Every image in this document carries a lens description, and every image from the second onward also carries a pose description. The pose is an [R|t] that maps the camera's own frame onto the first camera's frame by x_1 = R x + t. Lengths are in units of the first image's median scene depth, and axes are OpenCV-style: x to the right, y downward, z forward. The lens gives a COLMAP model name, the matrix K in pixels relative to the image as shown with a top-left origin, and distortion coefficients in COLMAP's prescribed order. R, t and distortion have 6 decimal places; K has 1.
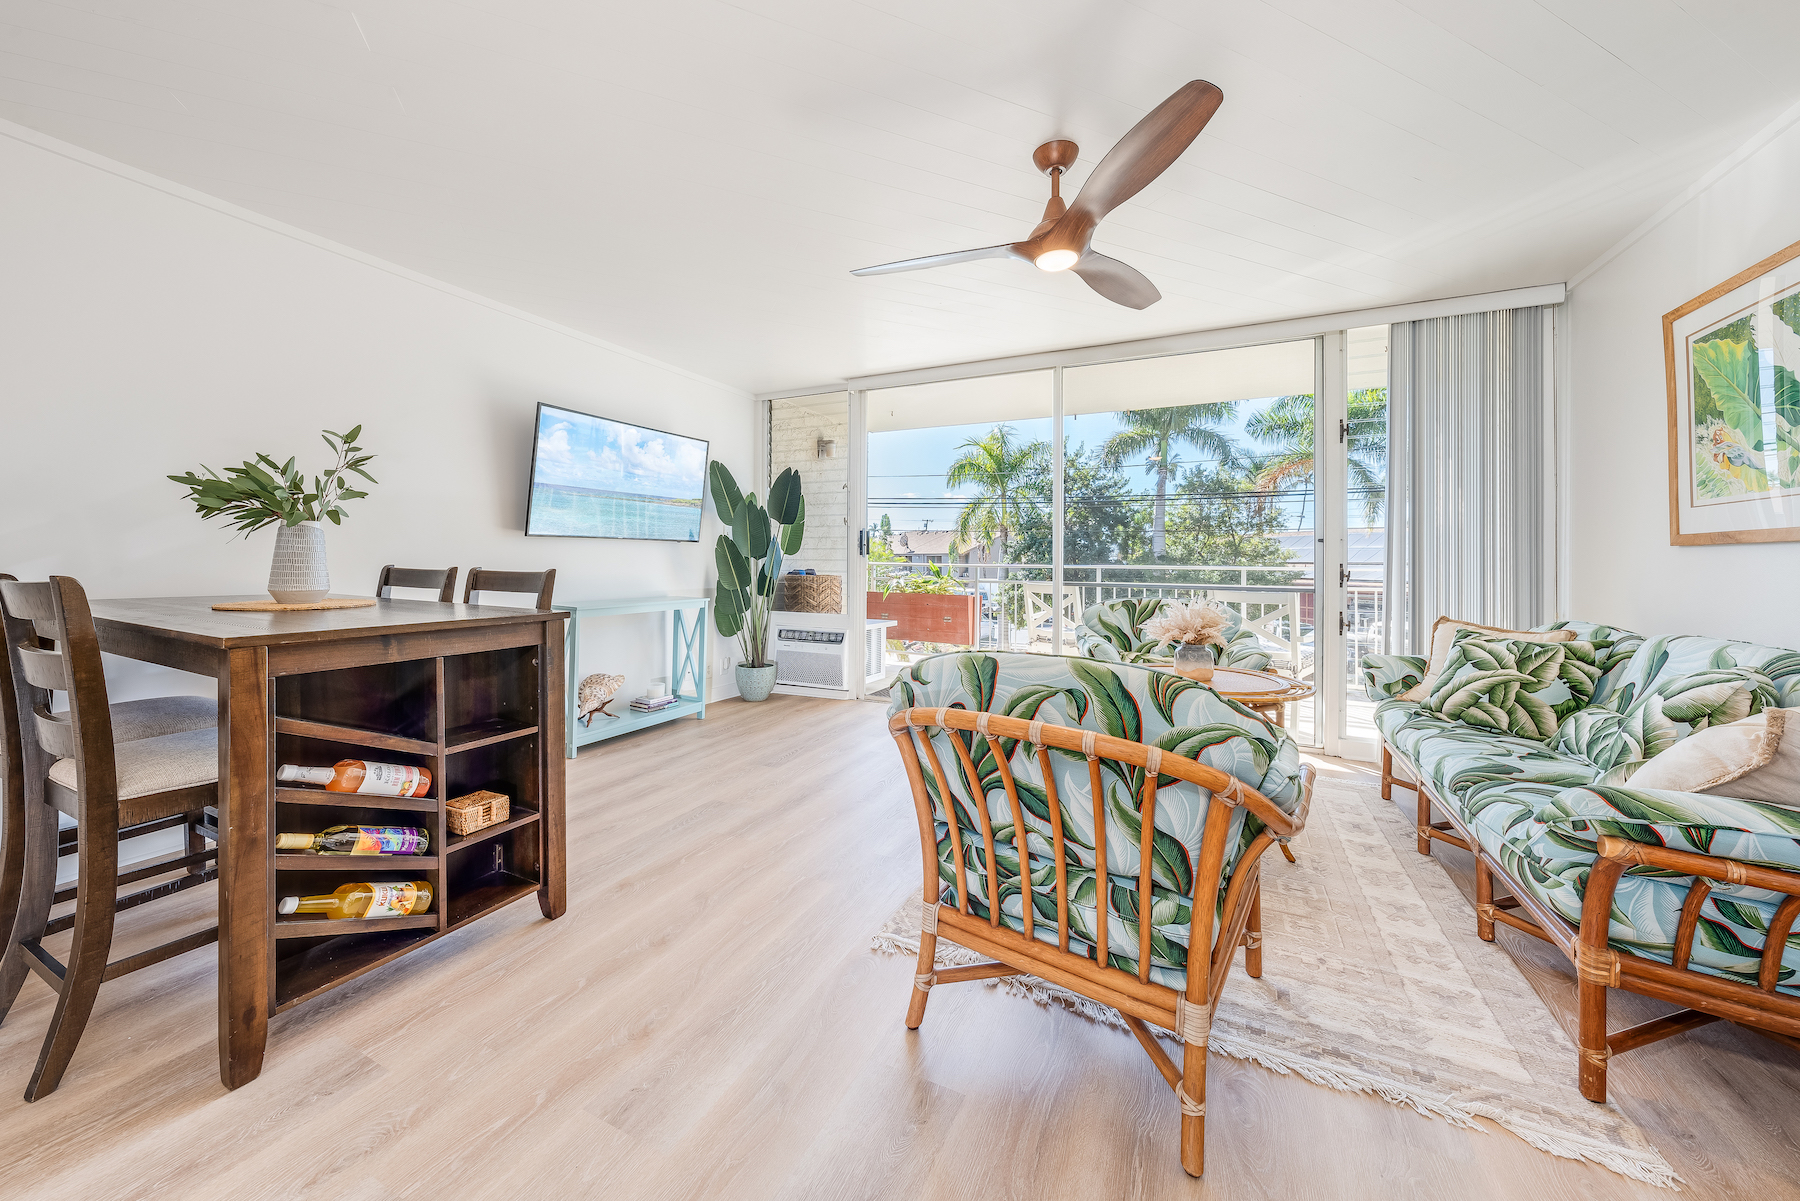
lens RADIAL K [[640.9, 0, 903.0], [0, 640.9, 561.6], [0, 0, 1]] dist [-0.000916, 0.000058]
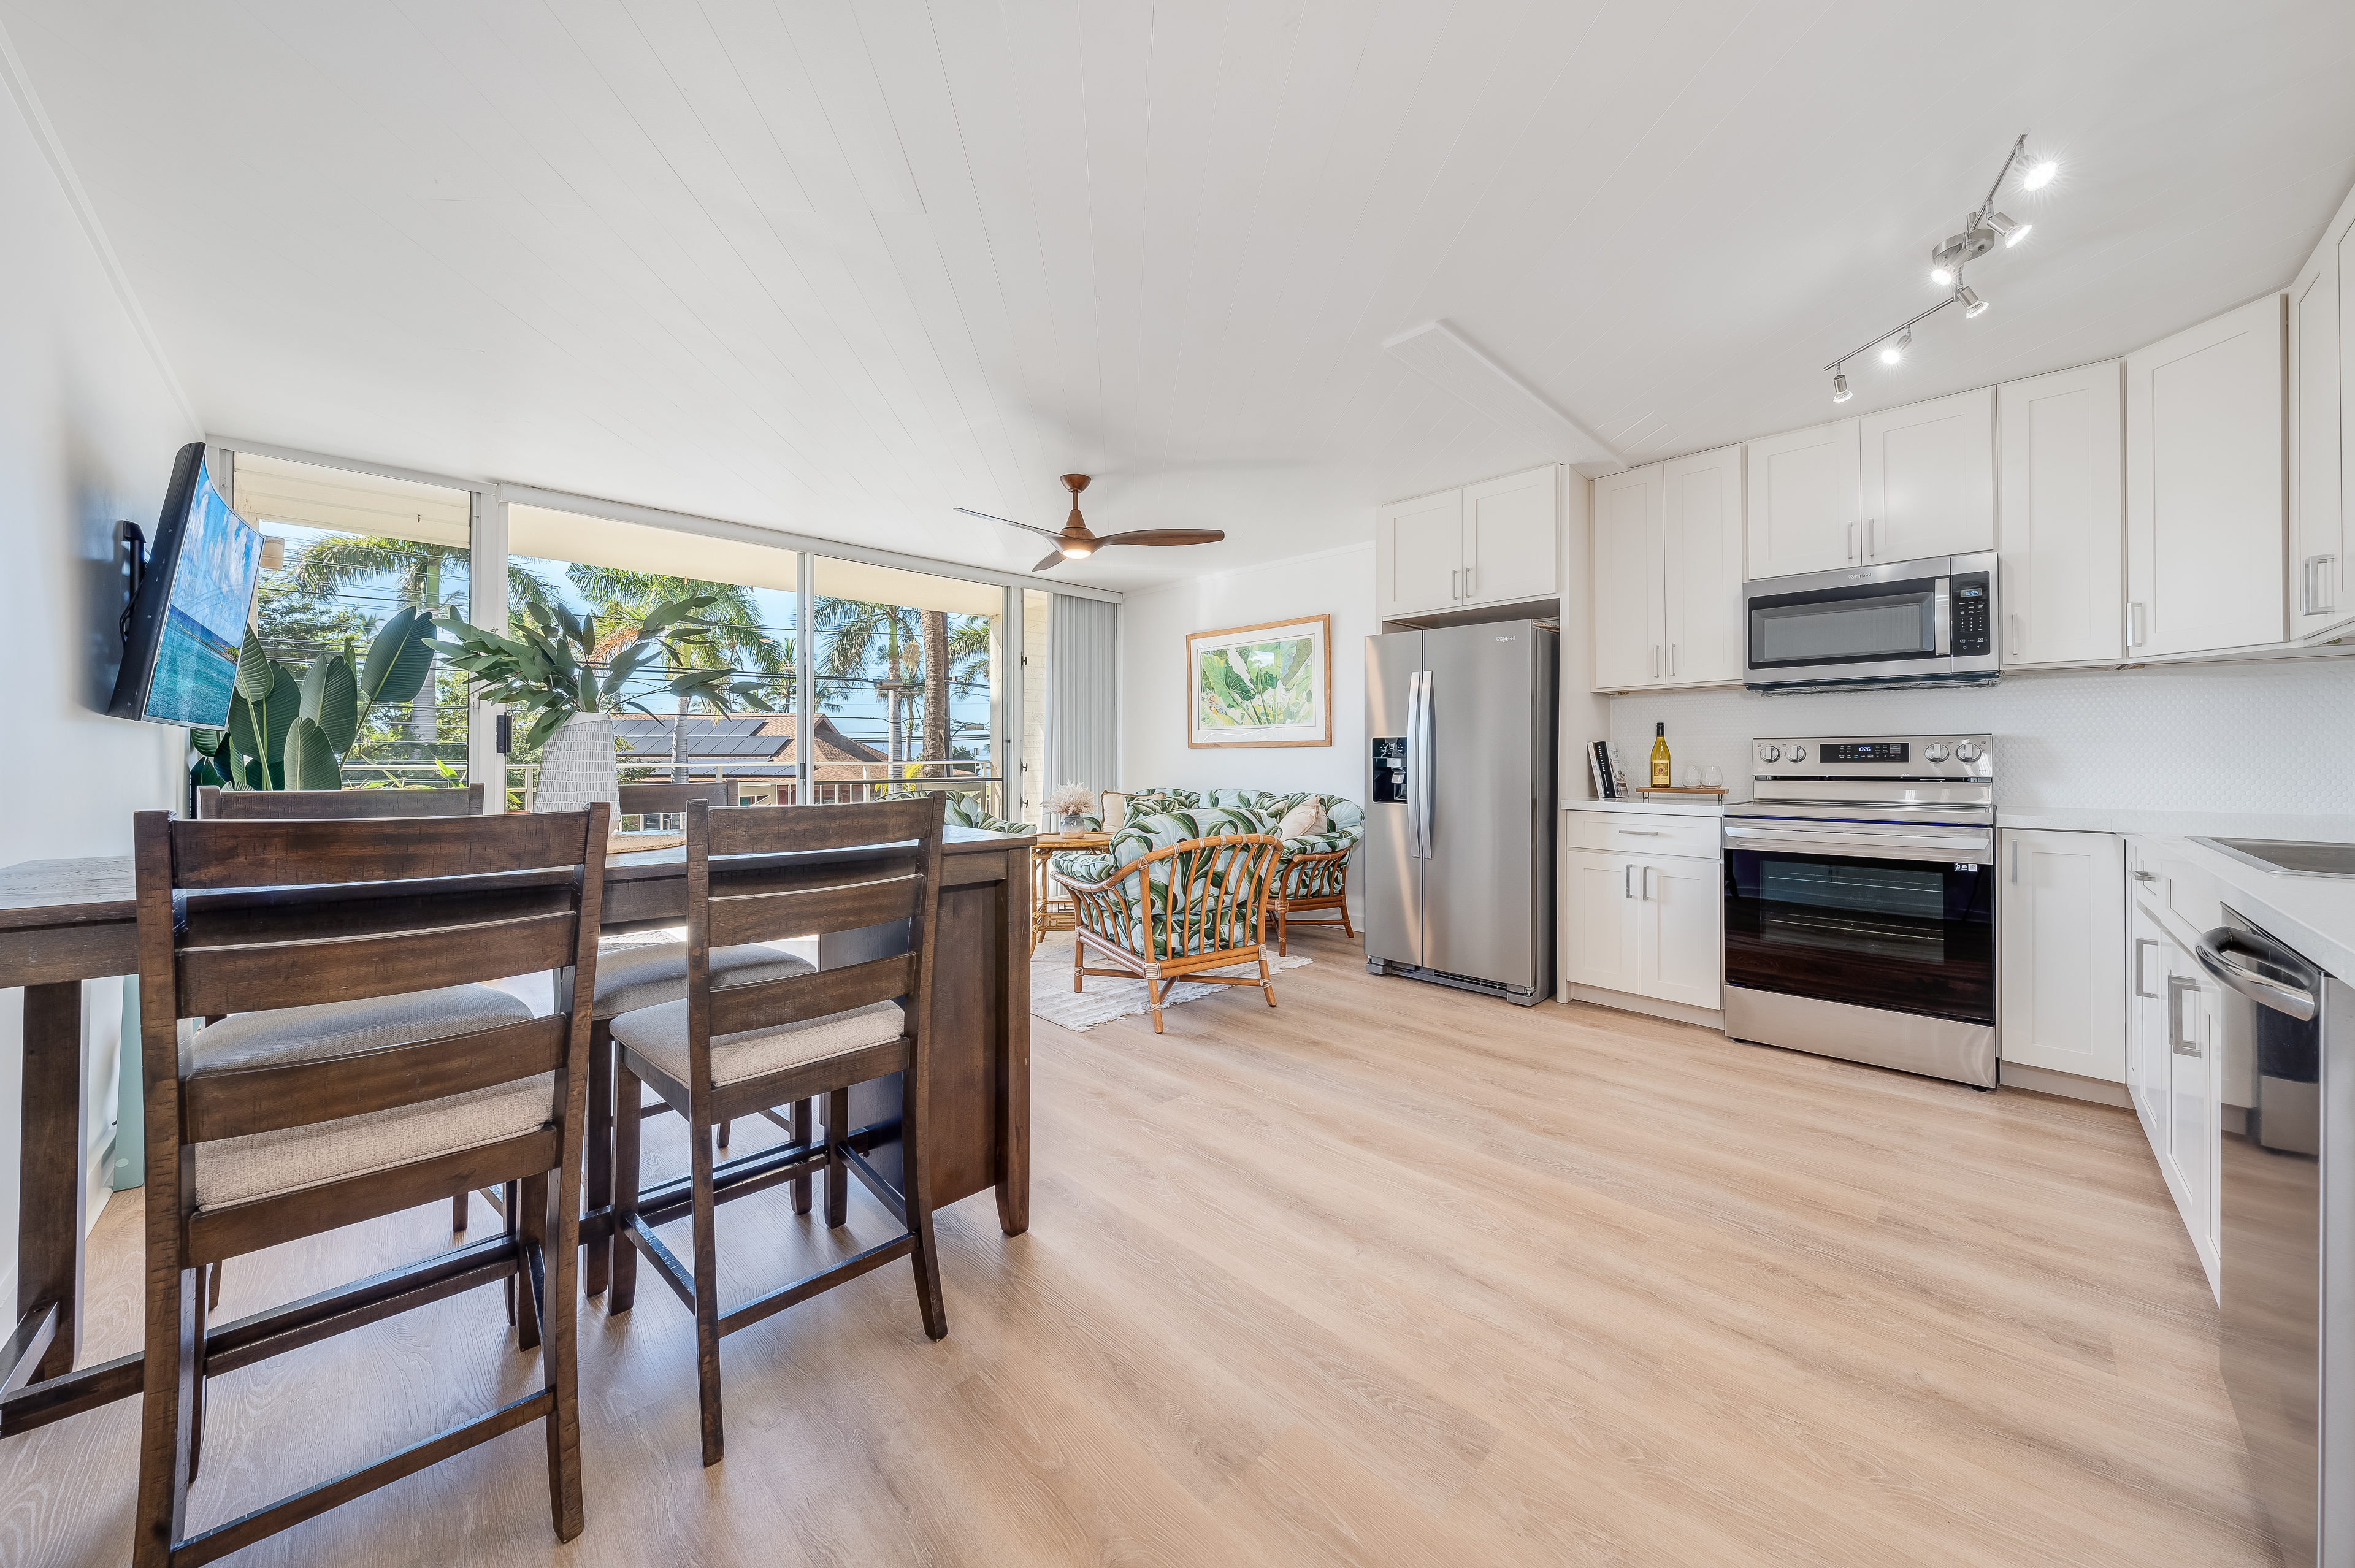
lens RADIAL K [[823.6, 0, 1184.7], [0, 823.6, 743.4], [0, 0, 1]] dist [0.000094, -0.000023]
pose [[0.338483, 0.002507, 0.940969, -1.381736], [0.006279, 0.999968, -0.004923, -0.027373], [-0.940952, 0.007575, 0.338457, 0.122931]]
